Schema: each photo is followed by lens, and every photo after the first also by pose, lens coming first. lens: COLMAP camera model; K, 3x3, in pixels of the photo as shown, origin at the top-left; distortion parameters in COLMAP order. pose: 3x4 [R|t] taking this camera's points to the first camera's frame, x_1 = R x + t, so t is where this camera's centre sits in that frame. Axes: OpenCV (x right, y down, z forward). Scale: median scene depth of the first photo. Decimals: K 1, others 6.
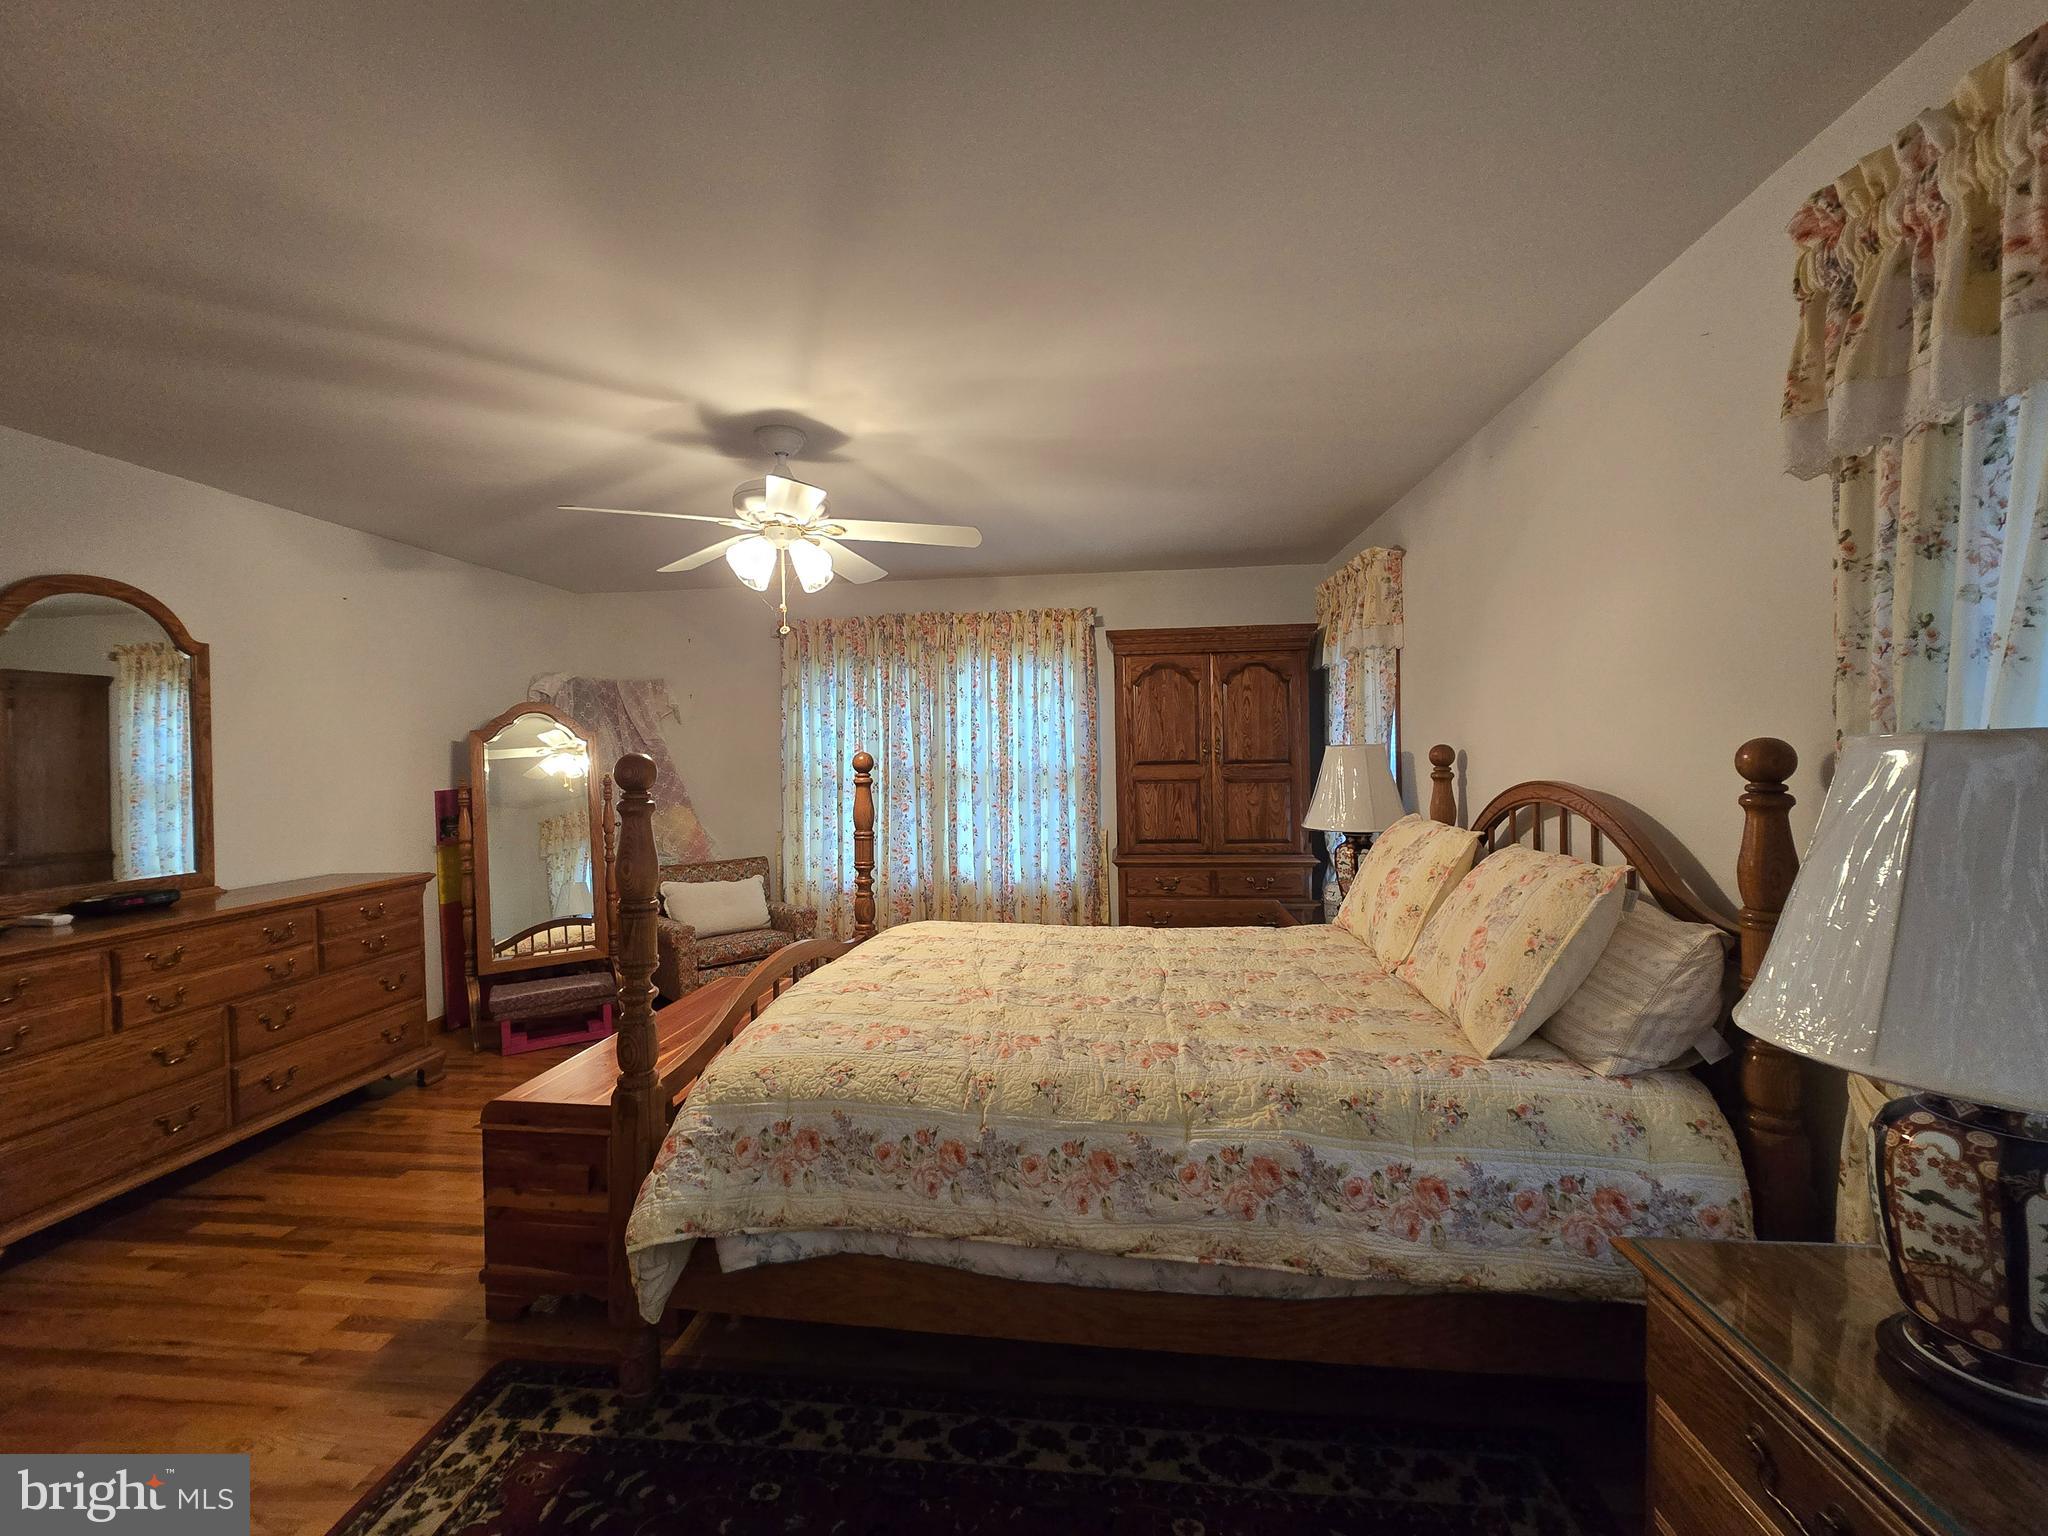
lens RADIAL K [[842.8, 0, 1019.4], [0, 842.8, 767.3], [0, 0, 1]] dist [-0.002777, 0.000374]
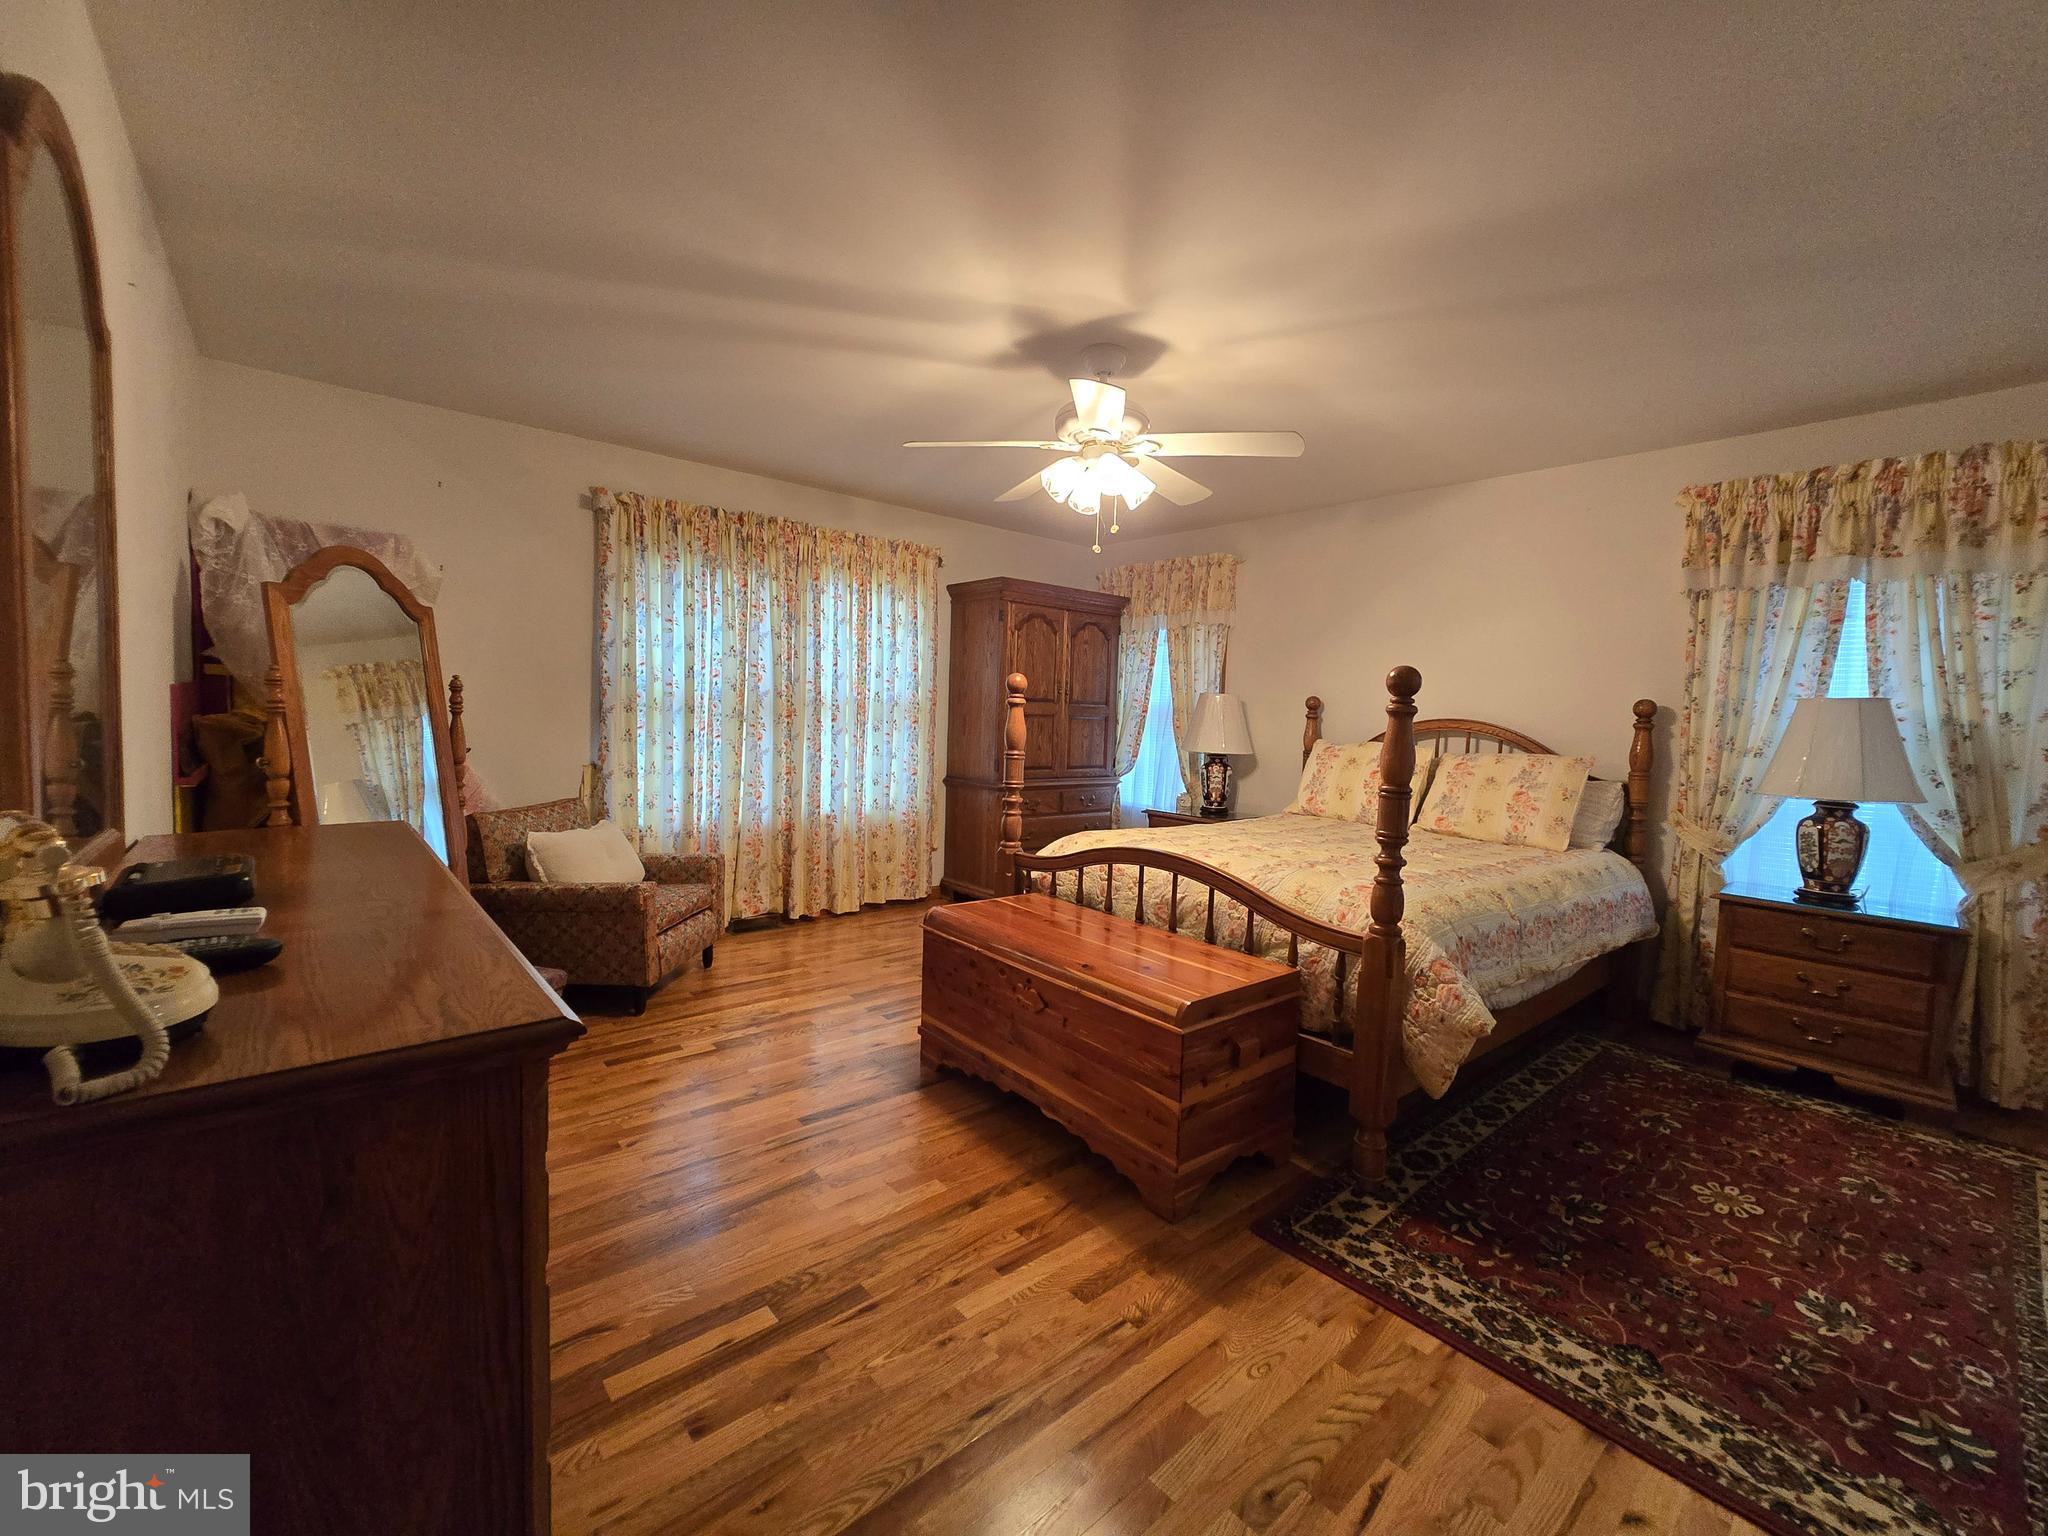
lens RADIAL K [[842.8, 0, 1019.4], [0, 842.8, 767.3], [0, 0, 1]] dist [-0.002777, 0.000374]
pose [[0.679123, -0.008747, 0.733973, -0.613811], [-0.032986, 0.998555, 0.042421, 0.034226], [-0.733283, -0.053020, 0.677853, 0.202464]]
